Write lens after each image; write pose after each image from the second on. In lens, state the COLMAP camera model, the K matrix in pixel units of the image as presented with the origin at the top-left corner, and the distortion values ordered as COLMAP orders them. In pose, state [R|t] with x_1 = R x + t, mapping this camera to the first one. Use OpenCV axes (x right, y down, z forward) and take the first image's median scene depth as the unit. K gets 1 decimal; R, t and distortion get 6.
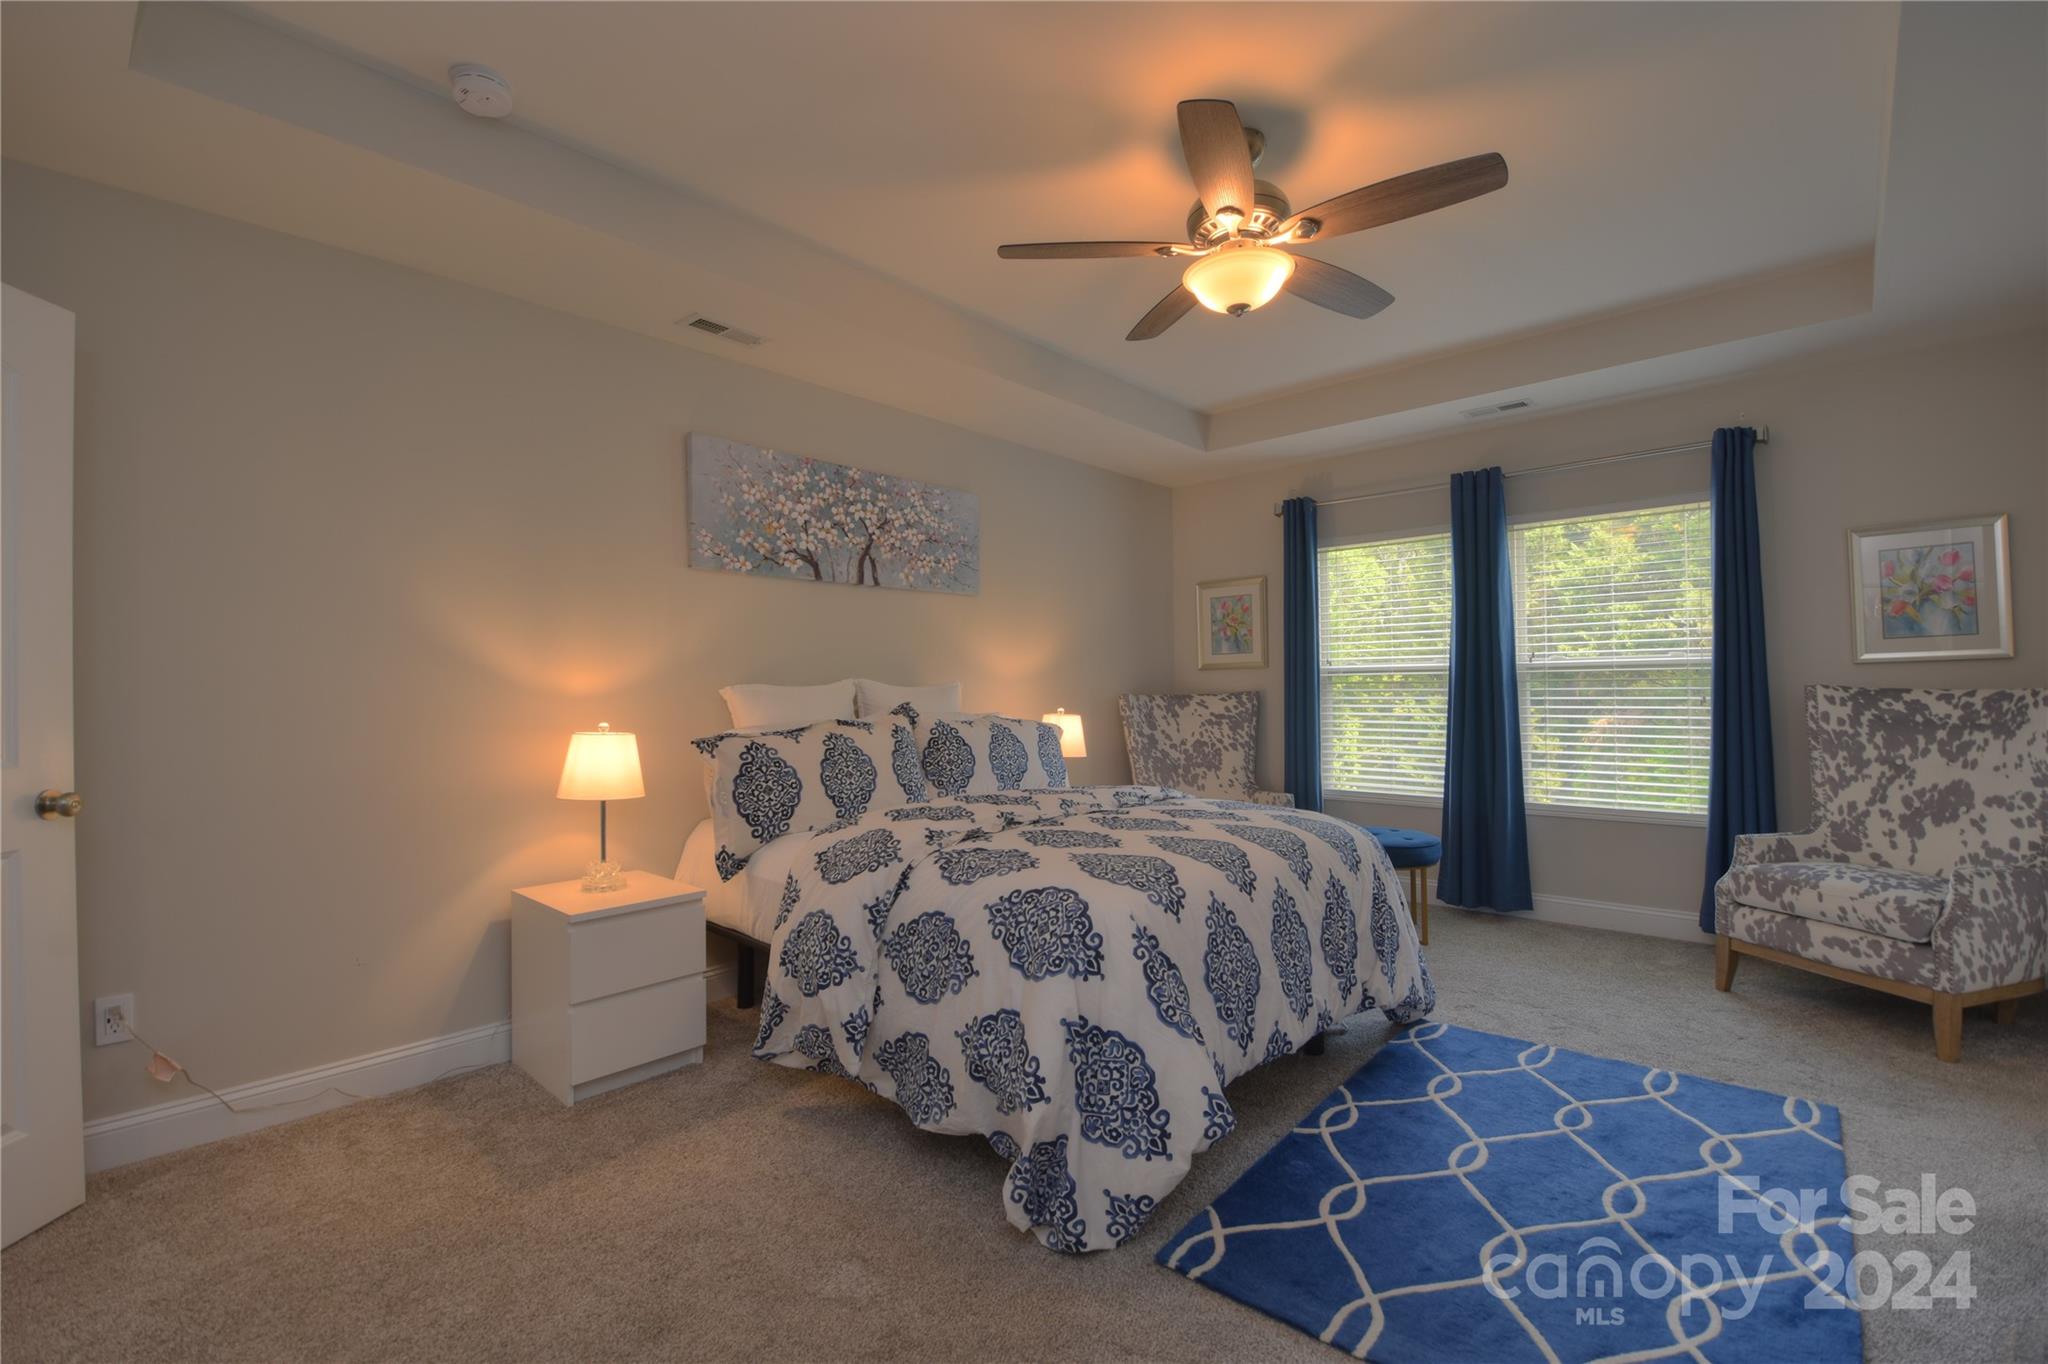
lens RADIAL K [[886.7, 0, 1024.0], [0, 886.7, 682.0], [0, 0, 1]] dist [0.009098, -0.018317]
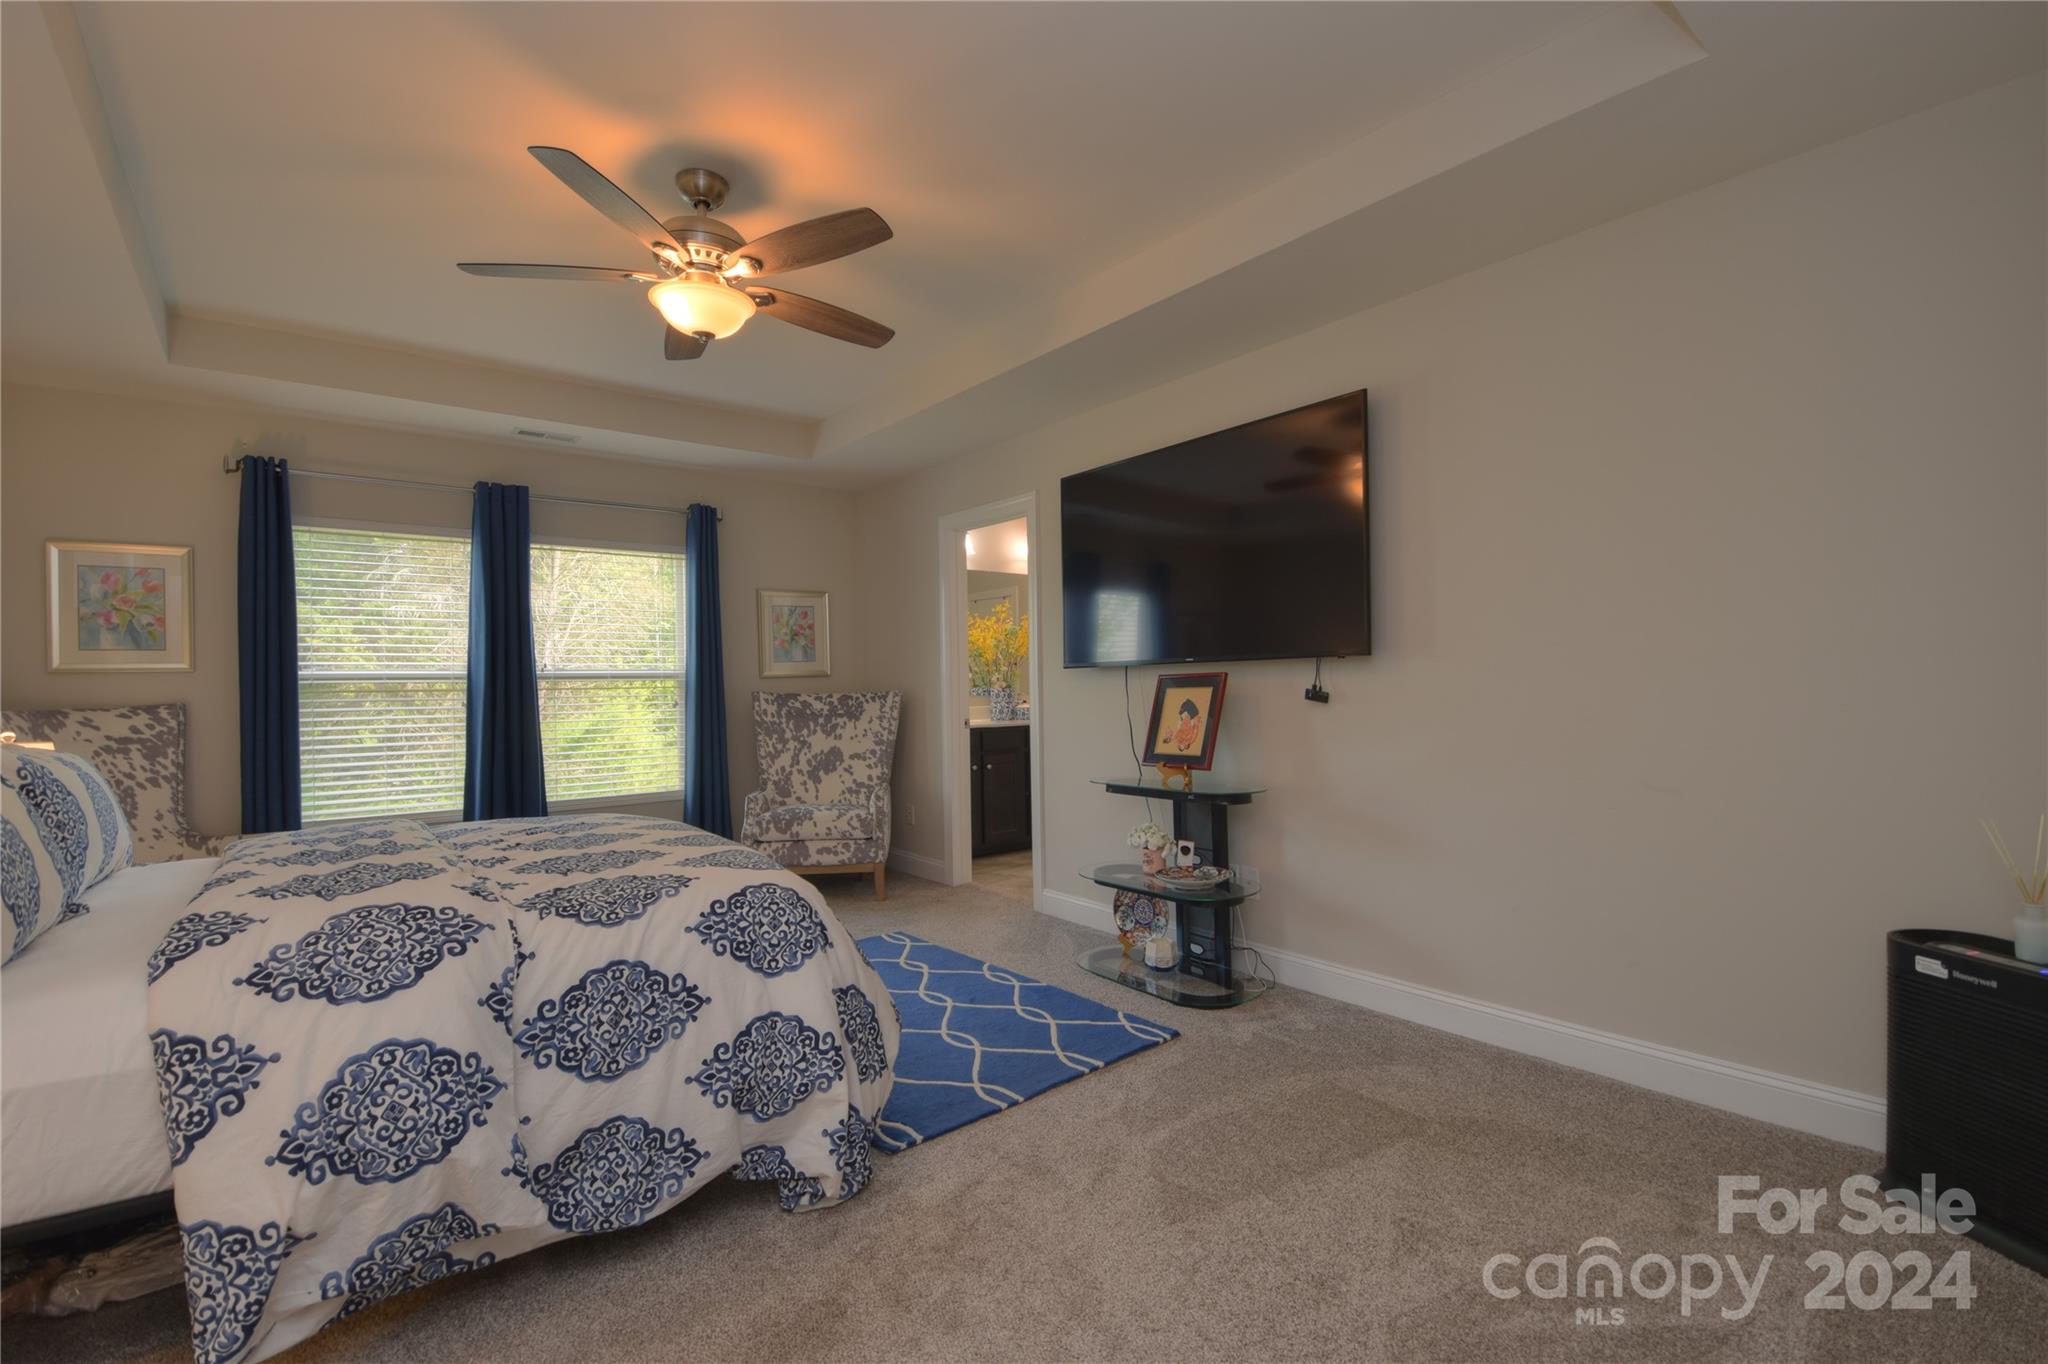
lens RADIAL K [[886.7, 0, 1024.0], [0, 886.7, 682.0], [0, 0, 1]] dist [0.009098, -0.018317]
pose [[0.168572, 0.012654, 0.985608, -0.552440], [0.006562, 0.999881, -0.013959, 0.012345], [-0.985668, 0.008821, 0.168469, 0.327588]]
